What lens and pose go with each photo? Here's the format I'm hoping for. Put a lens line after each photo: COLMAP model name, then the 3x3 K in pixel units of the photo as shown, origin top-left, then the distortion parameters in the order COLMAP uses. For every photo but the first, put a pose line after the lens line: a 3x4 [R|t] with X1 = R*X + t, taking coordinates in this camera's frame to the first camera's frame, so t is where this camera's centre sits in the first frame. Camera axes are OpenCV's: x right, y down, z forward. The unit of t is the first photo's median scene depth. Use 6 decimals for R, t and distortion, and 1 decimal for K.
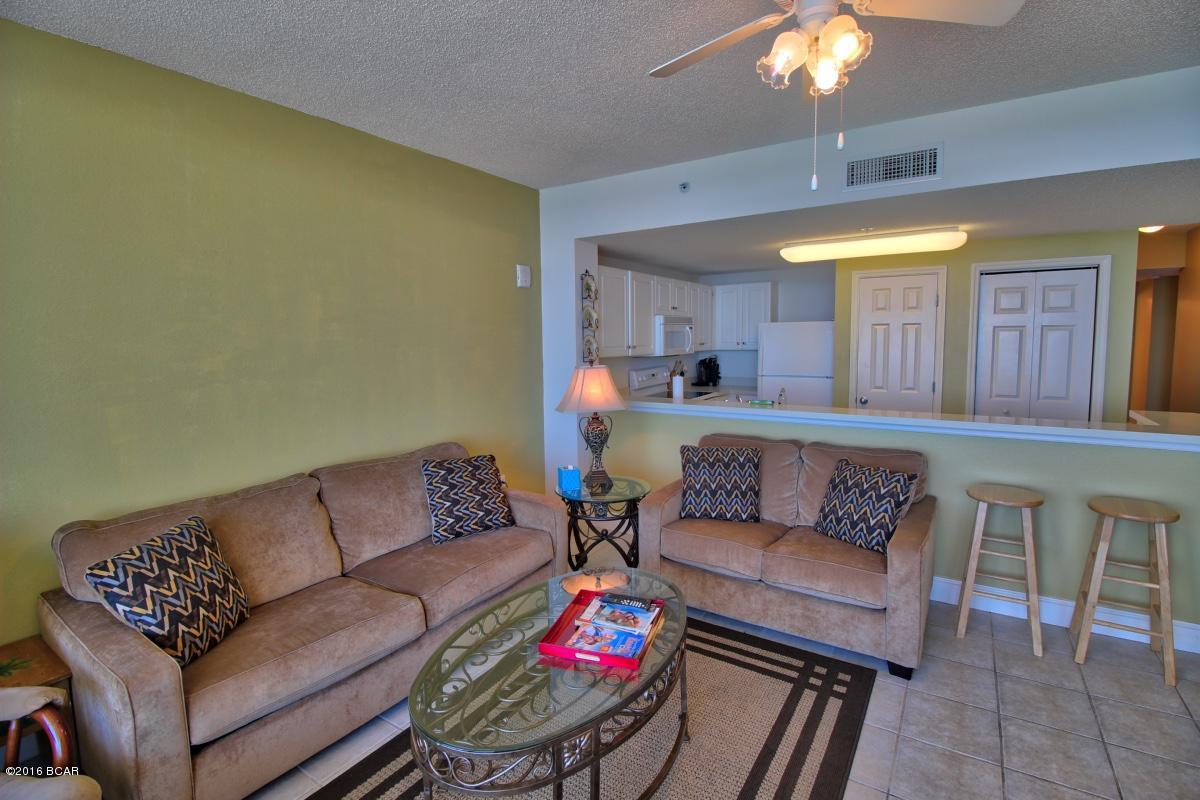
lens RADIAL K [[563.4, 0, 598.7], [0, 563.4, 392.3], [0, 0, 1]] dist [-0.001039, 0.000013]
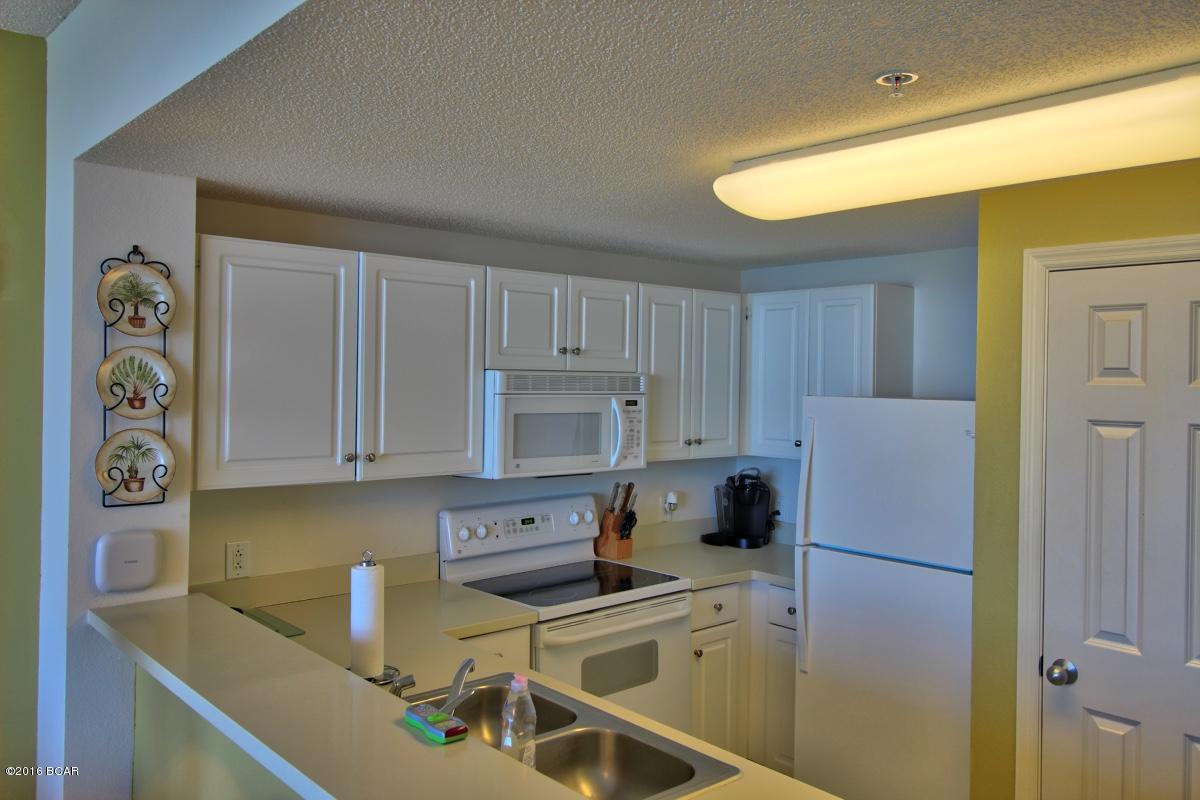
lens RADIAL K [[949.1, 0, 600.6], [0, 949.1, 397.9], [0, 0, 1]] dist [-0.002111, -0.001212]
pose [[0.964795, 0.032171, -0.261027, 0.395811], [-0.052597, 0.996042, -0.071649, -0.089906], [0.257688, 0.082856, 0.962669, 0.482172]]
